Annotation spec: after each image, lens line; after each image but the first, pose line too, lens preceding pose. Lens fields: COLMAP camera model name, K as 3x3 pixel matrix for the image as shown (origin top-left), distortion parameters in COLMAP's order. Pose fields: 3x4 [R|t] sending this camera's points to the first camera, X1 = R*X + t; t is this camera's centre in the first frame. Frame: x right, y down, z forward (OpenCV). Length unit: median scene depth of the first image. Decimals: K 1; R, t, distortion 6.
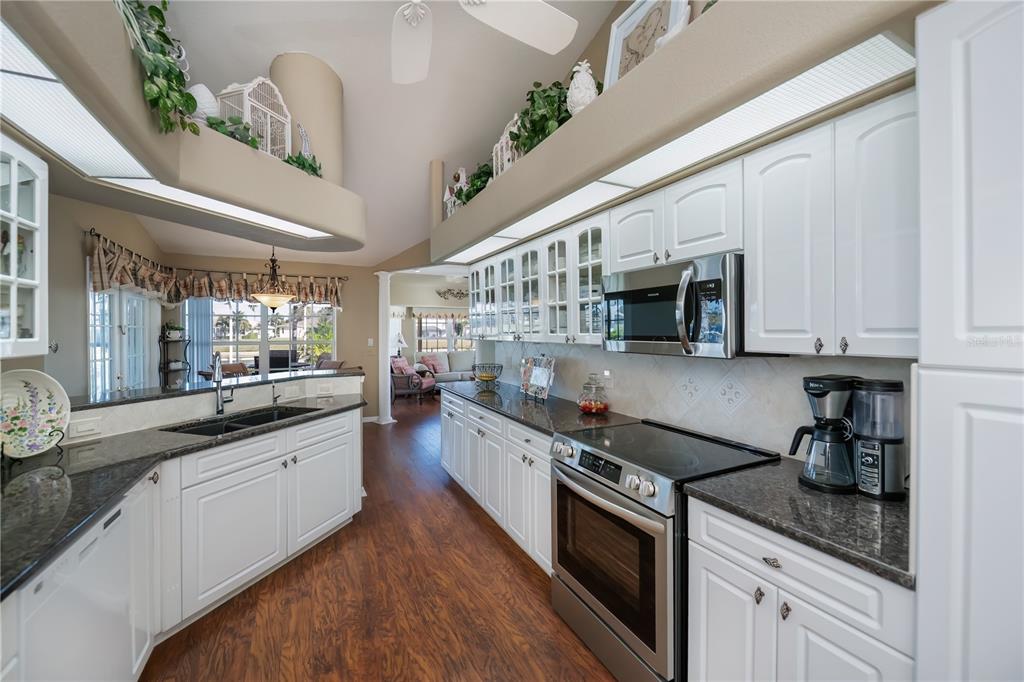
lens RADIAL K [[411.2, 0, 517.8], [0, 411.2, 336.0], [0, 0, 1]] dist [-0.014537, -0.000243]
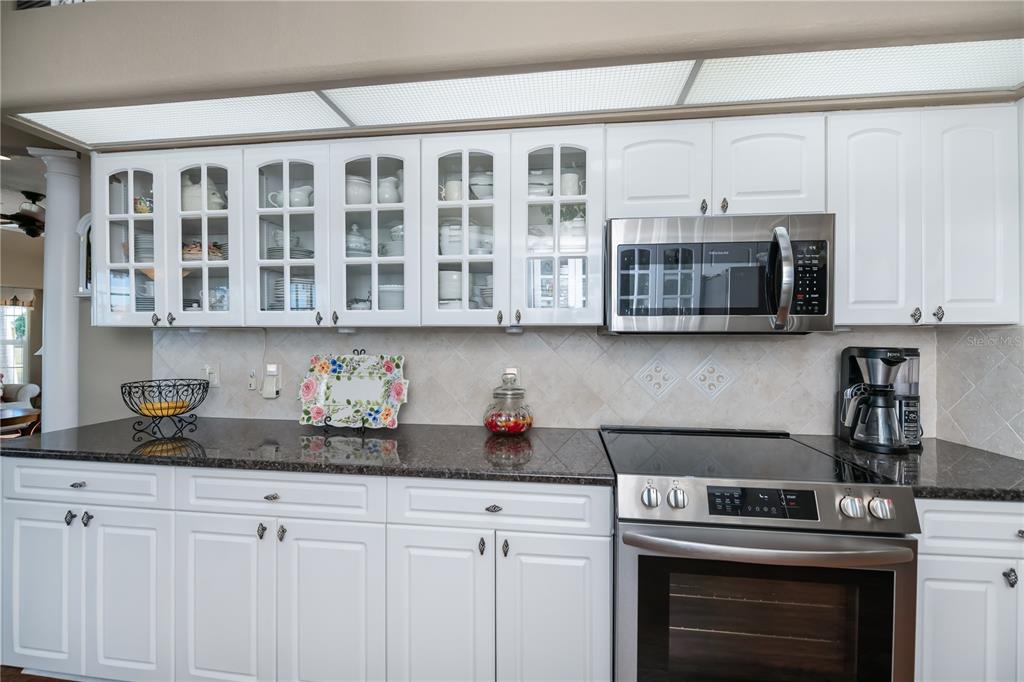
lens RADIAL K [[380.3, 0, 512.2], [0, 380.3, 334.0], [0, 0, 1]] dist [-0.007484, -0.000067]
pose [[0.547801, -0.059798, 0.834469, -0.357637], [0.015577, 0.997998, 0.061291, -0.002399], [-0.836464, -0.020577, 0.547636, 0.690083]]
